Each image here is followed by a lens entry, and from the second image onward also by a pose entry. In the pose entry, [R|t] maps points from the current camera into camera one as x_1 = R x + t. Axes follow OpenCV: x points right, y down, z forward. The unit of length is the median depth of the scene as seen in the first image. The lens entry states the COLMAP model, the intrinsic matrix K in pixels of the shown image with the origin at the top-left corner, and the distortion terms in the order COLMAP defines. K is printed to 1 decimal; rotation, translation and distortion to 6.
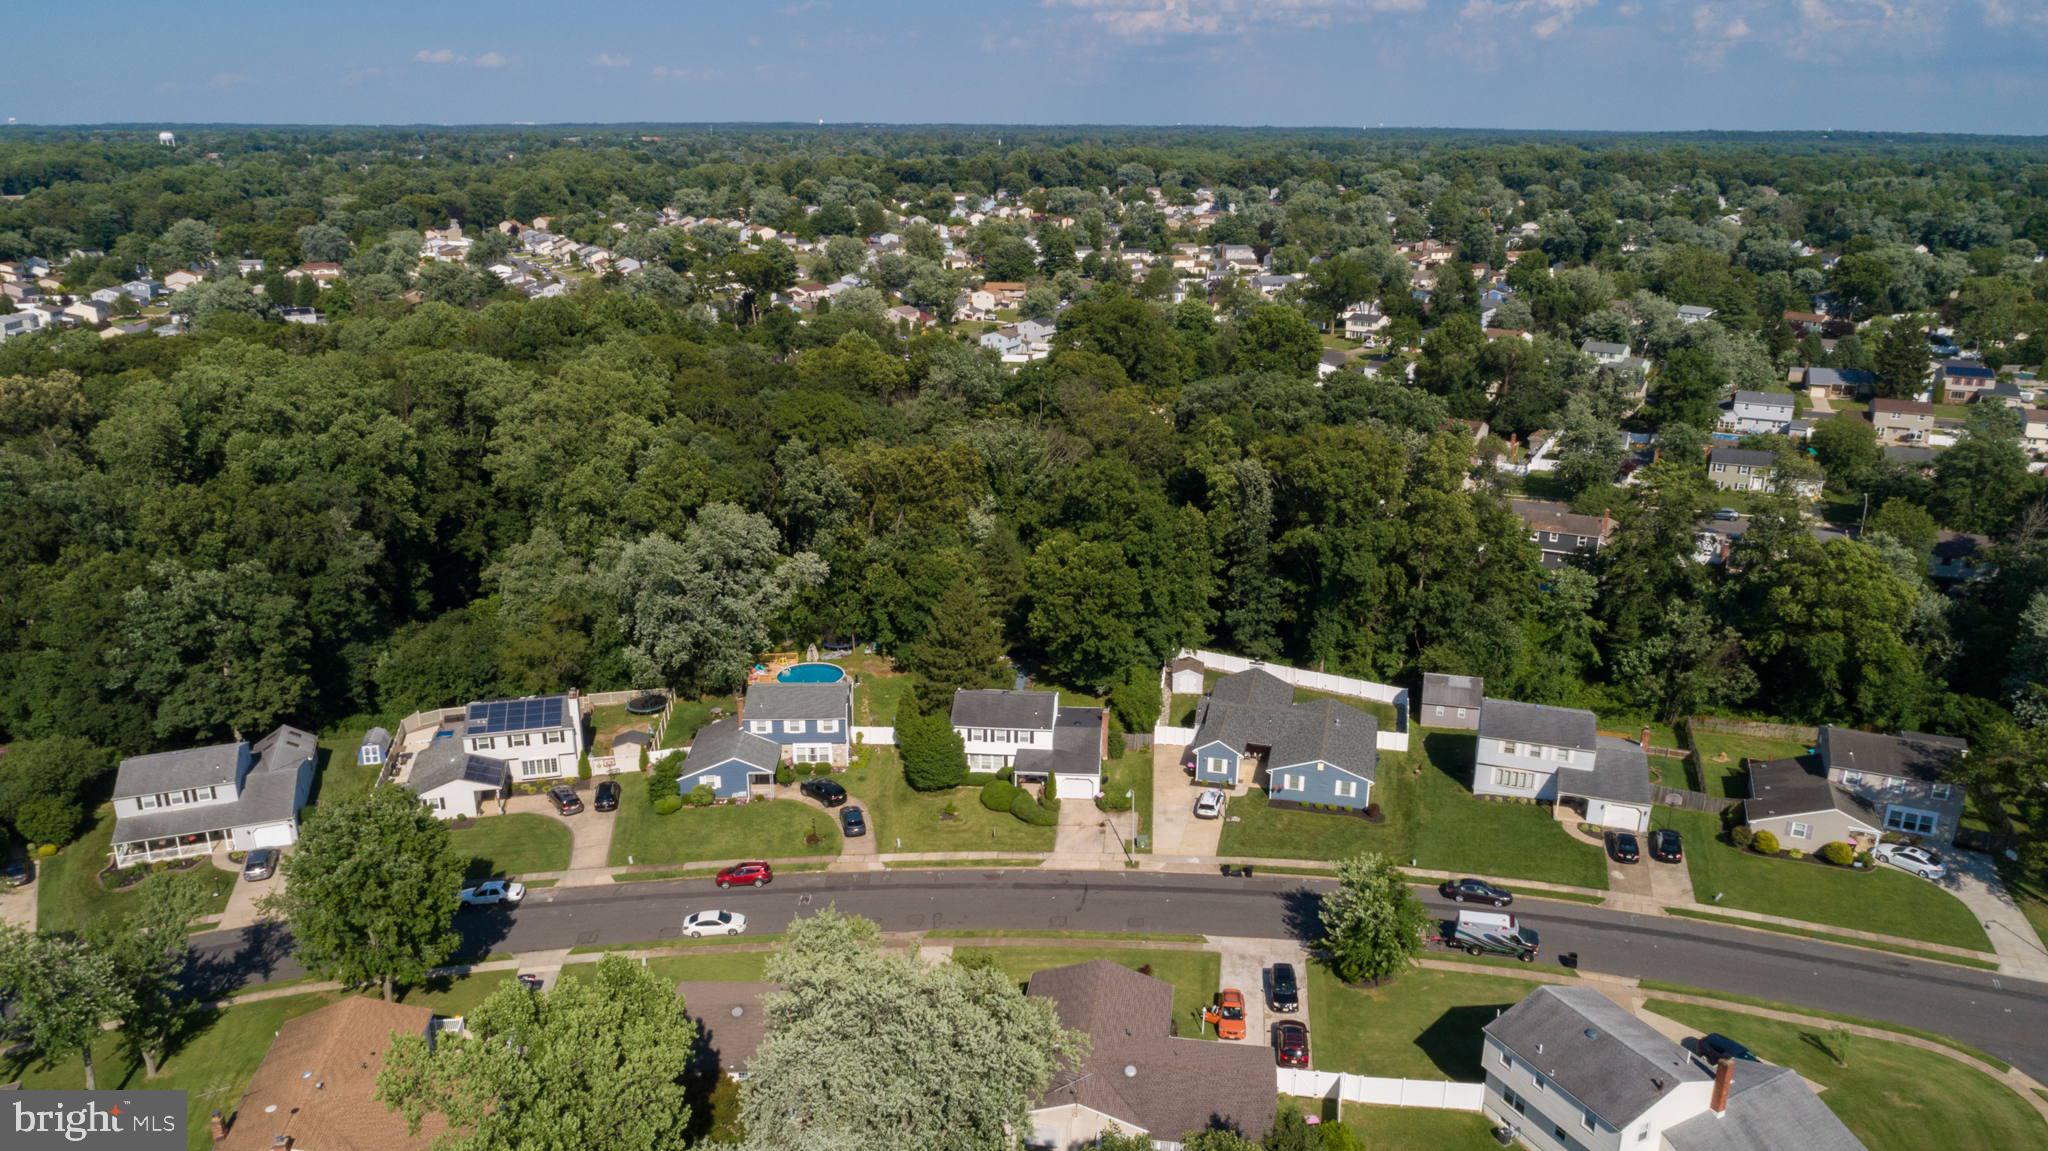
lens RADIAL K [[1381.8, 0, 1024.7], [0, 1381.8, 584.0], [0, 0, 1]] dist [-0.013402, 0.002381]
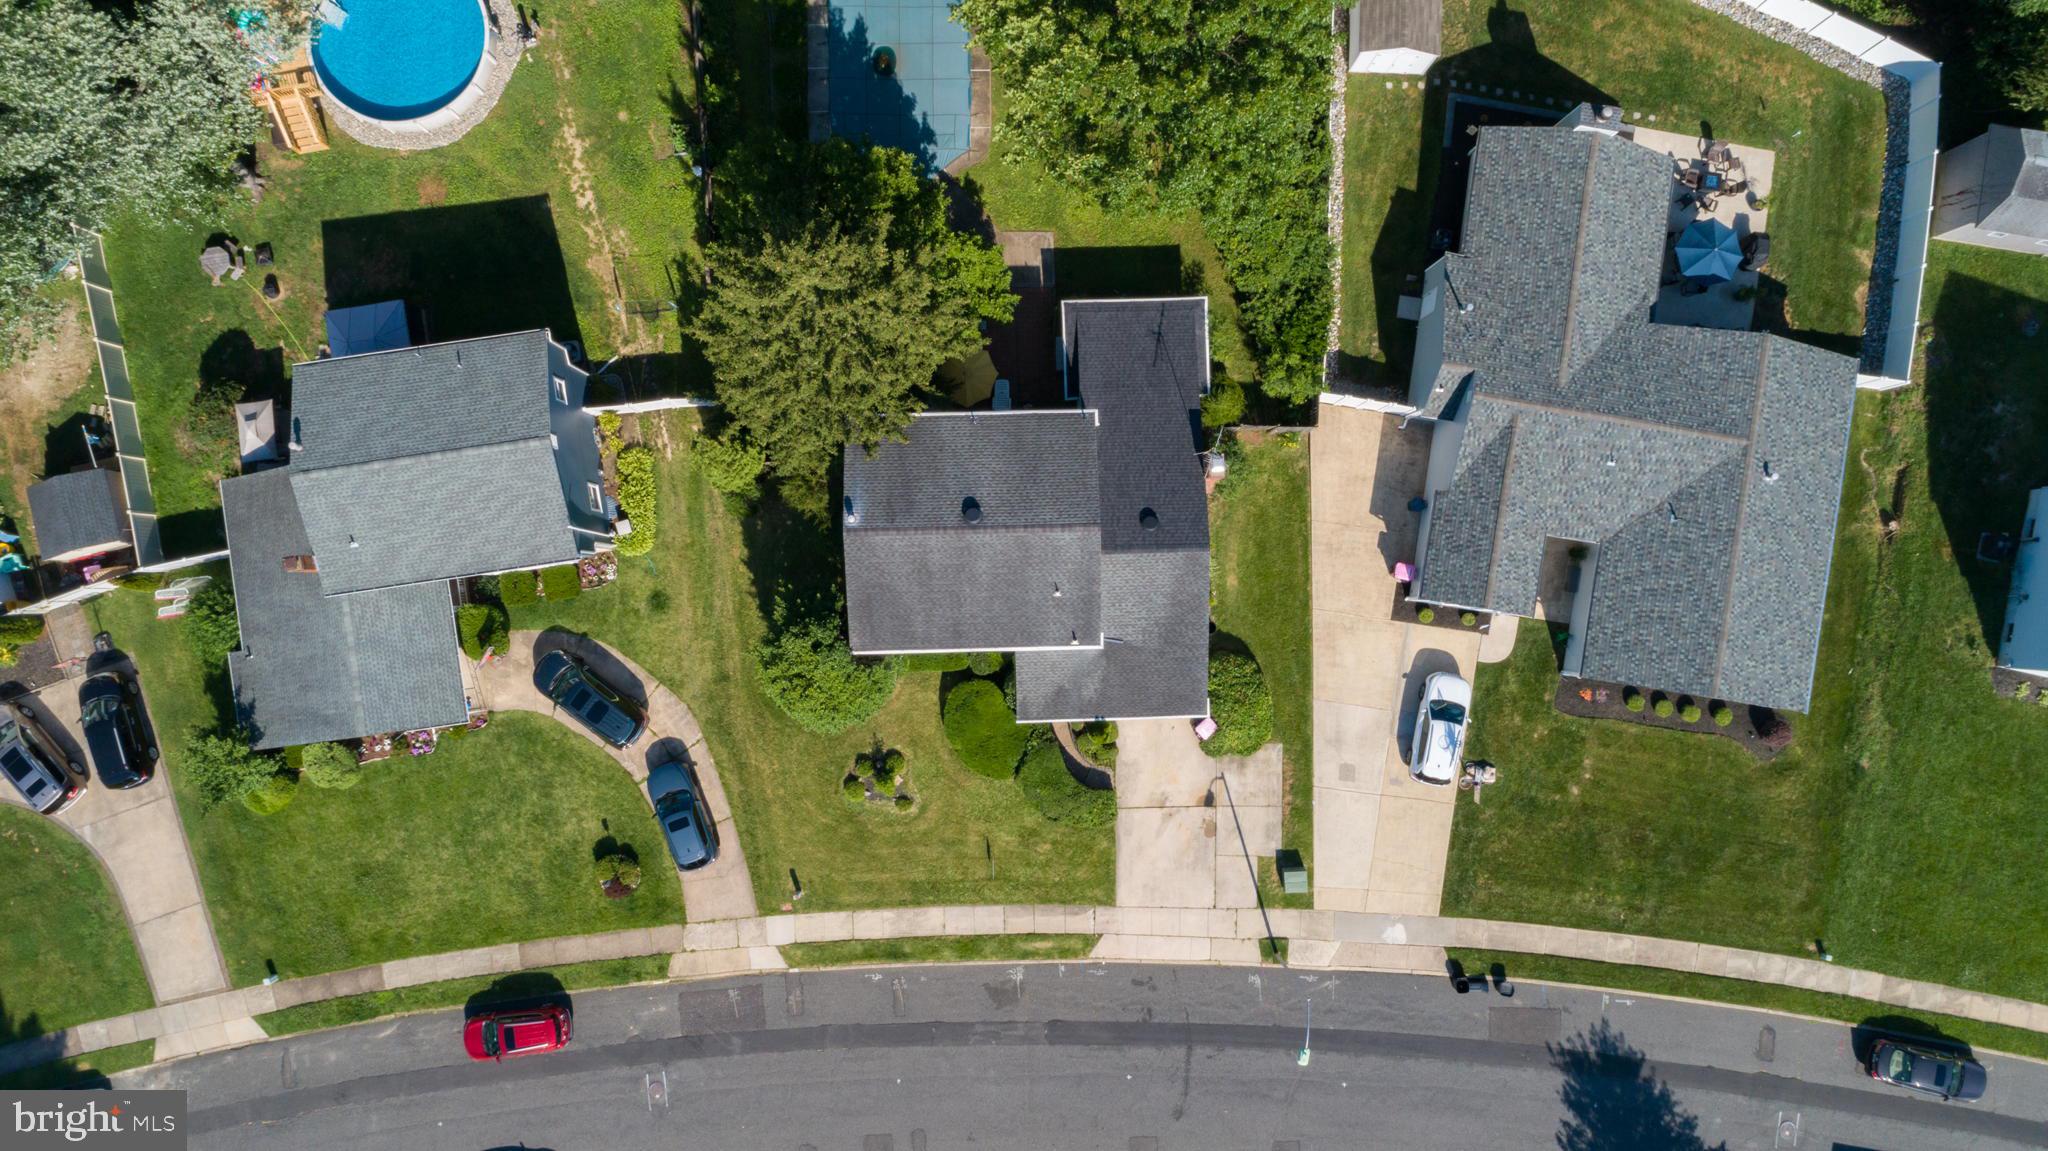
lens RADIAL K [[1381.8, 0, 1024.7], [0, 1381.8, 584.0], [0, 0, 1]] dist [-0.013402, 0.002381]
pose [[0.994530, -0.103089, 0.016825, -0.007380], [0.017893, 0.326835, 0.944912, -0.291803], [-0.102909, -0.939442, 0.326892, 0.879314]]
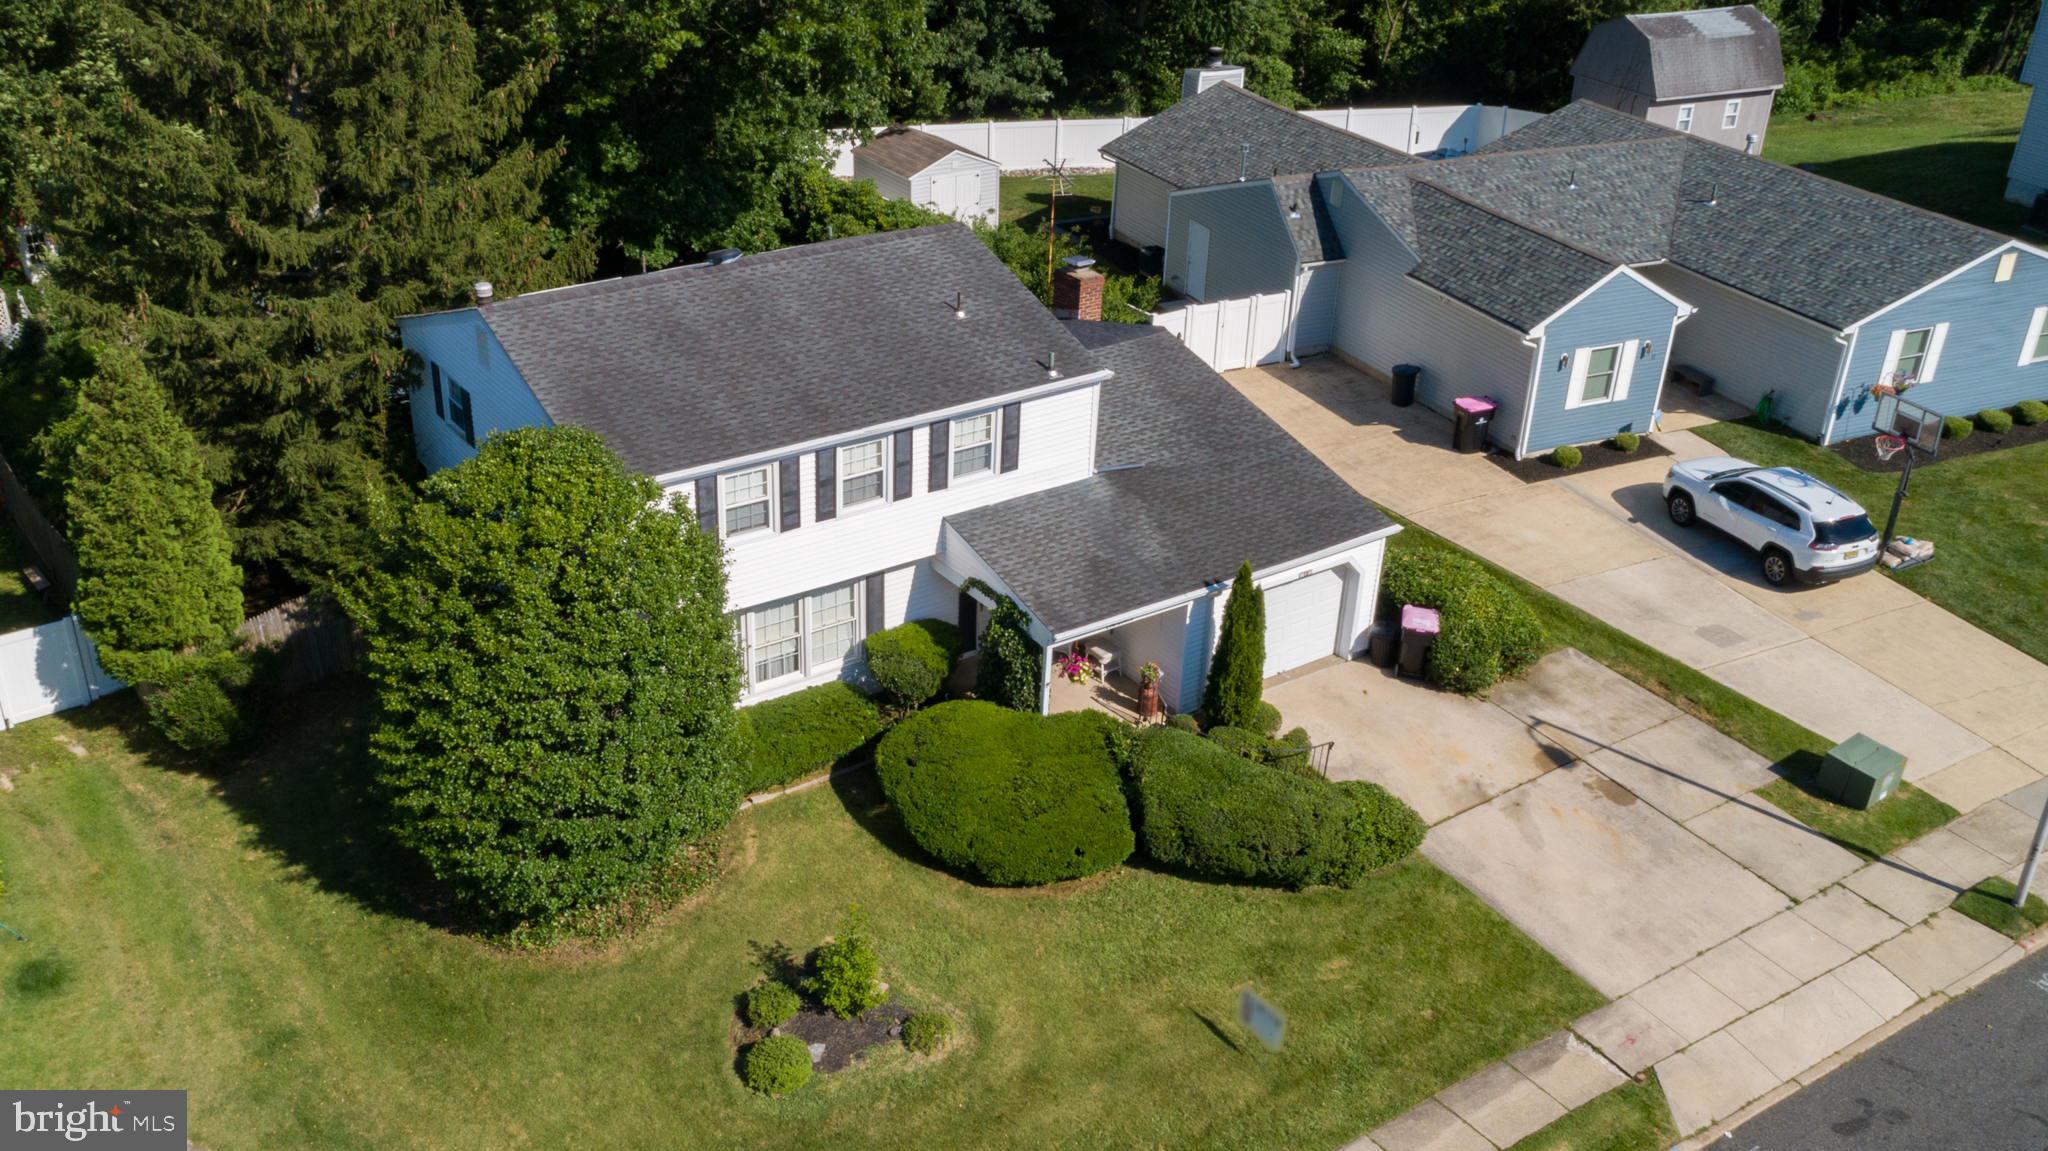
lens RADIAL K [[1866.4, 0, 886.7], [0, 1866.4, 579.9], [0, 0, 1]] dist [-0.008590, 0.002703]
pose [[0.799969, -0.275594, 0.533007, -0.147027], [0.186925, 0.958542, 0.215071, 0.072079], [-0.570183, -0.072418, 0.818320, 0.801986]]
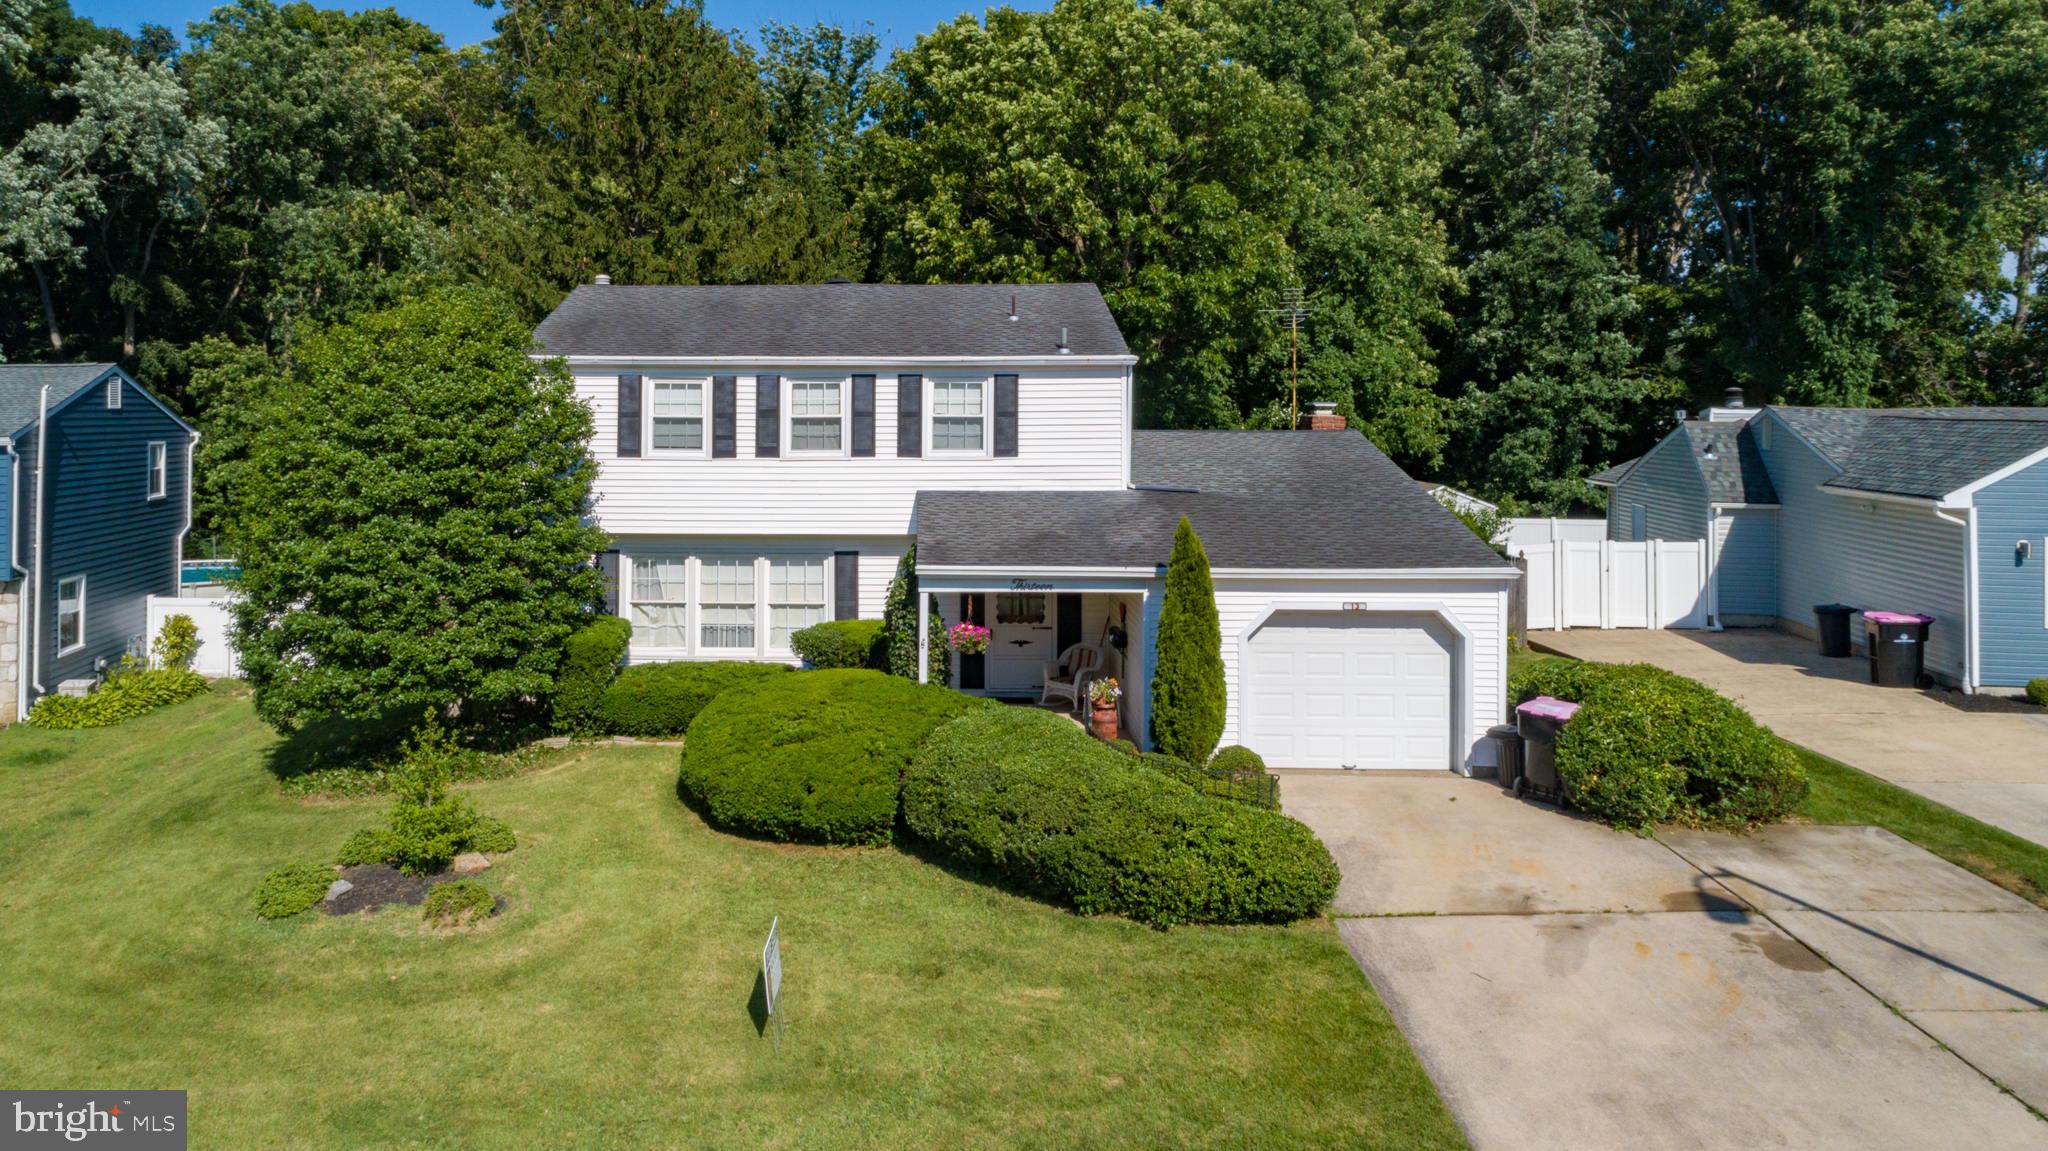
lens RADIAL K [[1419.6, 0, 864.7], [0, 1419.6, 393.7], [0, 0, 1]] dist [-0.014987, 0.000601]
pose [[0.999323, -0.001480, 0.036763, -0.017845], [0.013523, 0.944029, -0.329585, 0.164187], [-0.034218, 0.329859, 0.943410, 0.838579]]
